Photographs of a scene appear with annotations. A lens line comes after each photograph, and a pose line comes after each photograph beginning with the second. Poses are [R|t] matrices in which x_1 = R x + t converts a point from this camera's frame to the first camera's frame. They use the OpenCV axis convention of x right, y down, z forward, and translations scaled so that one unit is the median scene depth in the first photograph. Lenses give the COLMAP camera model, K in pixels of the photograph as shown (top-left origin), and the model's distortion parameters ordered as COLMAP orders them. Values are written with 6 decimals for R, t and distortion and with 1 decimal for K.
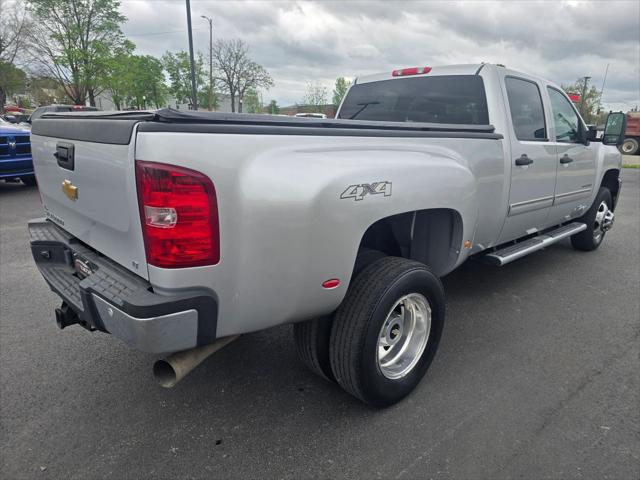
lens RADIAL K [[439.2, 0, 321.1], [0, 439.2, 243.3], [0, 0, 1]] dist [0.096702, -0.080908]
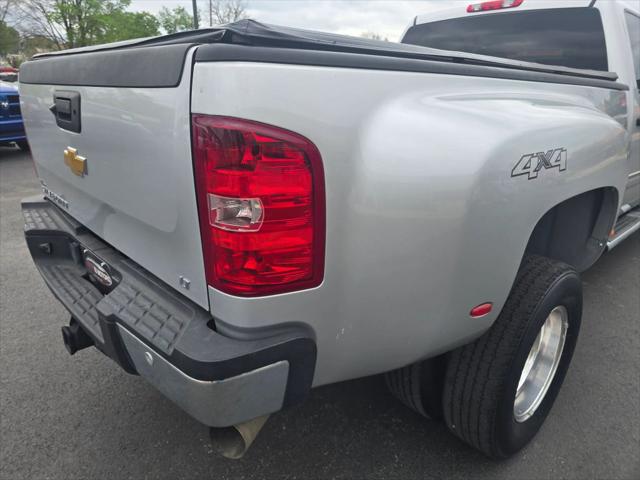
lens RADIAL K [[441.6, 0, 320.0], [0, 441.6, 240.0], [0, 0, 1]] dist [0.070612, -0.060425]
pose [[0.999994, 0.000476, -0.003325, -0.174434], [-0.000238, 0.997449, 0.071380, -0.046096], [0.003351, -0.071379, 0.997444, 0.293097]]
